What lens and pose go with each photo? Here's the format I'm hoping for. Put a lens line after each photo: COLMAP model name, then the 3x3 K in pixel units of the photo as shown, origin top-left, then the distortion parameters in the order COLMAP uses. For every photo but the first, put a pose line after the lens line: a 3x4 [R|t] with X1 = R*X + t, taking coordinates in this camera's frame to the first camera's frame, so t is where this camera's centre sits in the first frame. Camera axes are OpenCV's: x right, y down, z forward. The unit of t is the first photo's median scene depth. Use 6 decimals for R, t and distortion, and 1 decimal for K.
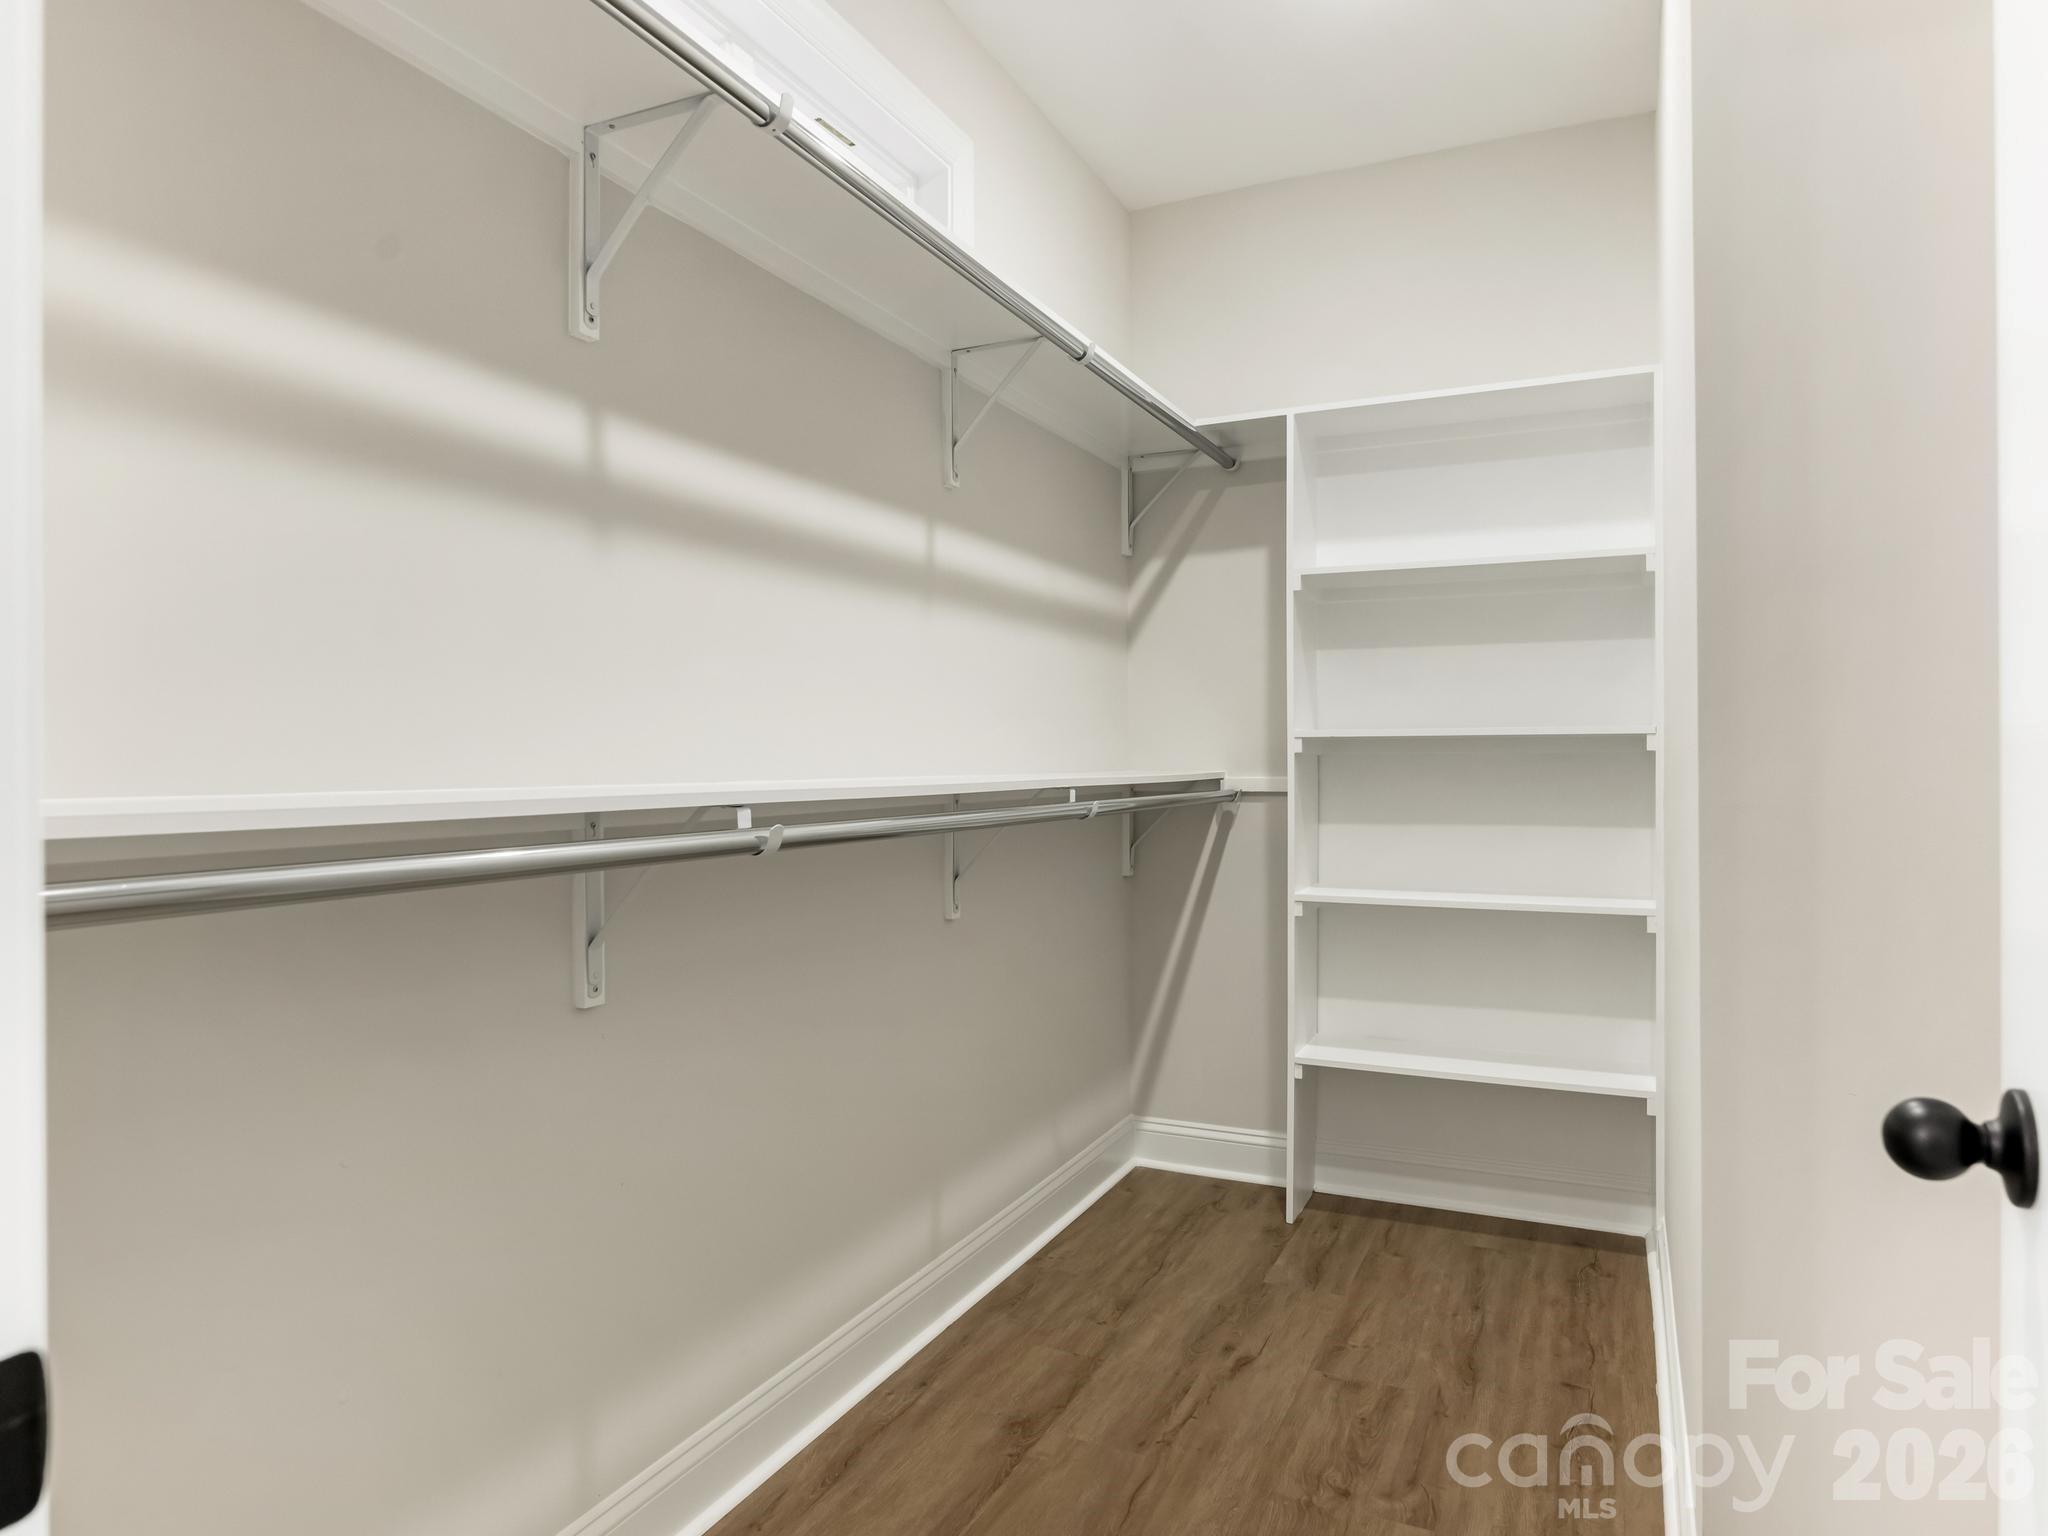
lens RADIAL K [[1302.0, 0, 1033.0], [0, 1302.0, 759.0], [0, 0, 1]] dist [-0.003947, -0.000007]
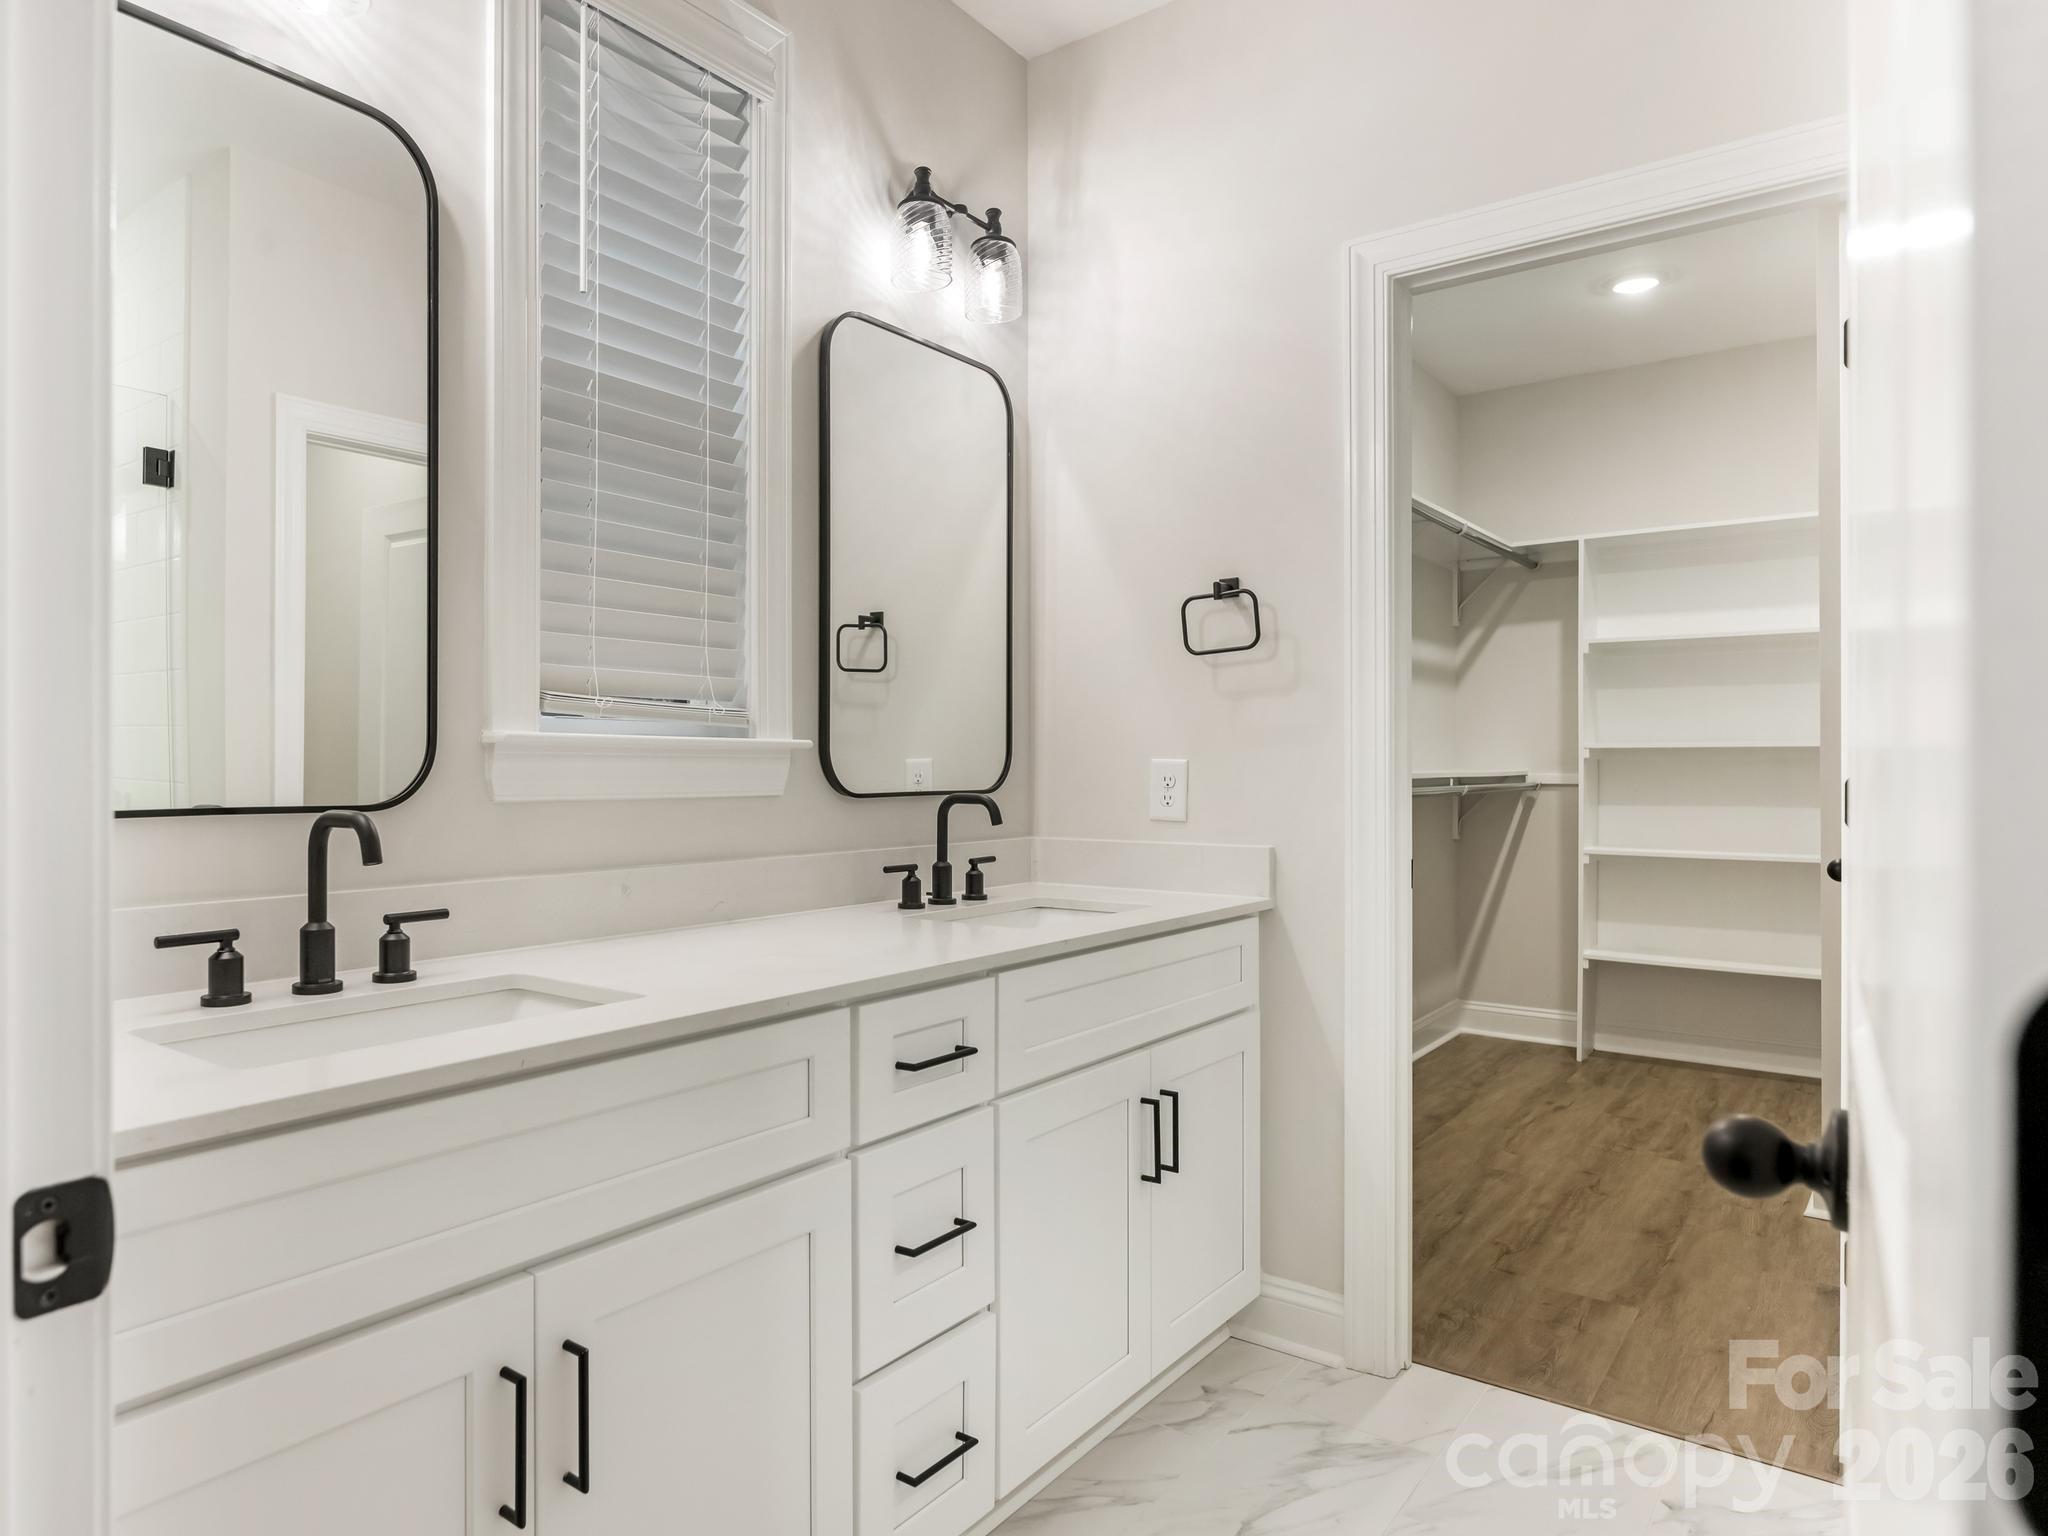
lens RADIAL K [[1120.0, 0, 1012.7], [0, 1120.0, 757.2], [0, 0, 1]] dist [0.007032, 0.000690]
pose [[0.970828, 0.004554, -0.239735, -0.136161], [-0.005584, 0.999978, -0.003620, 0.002788], [0.239714, 0.004853, 0.970832, -0.452883]]
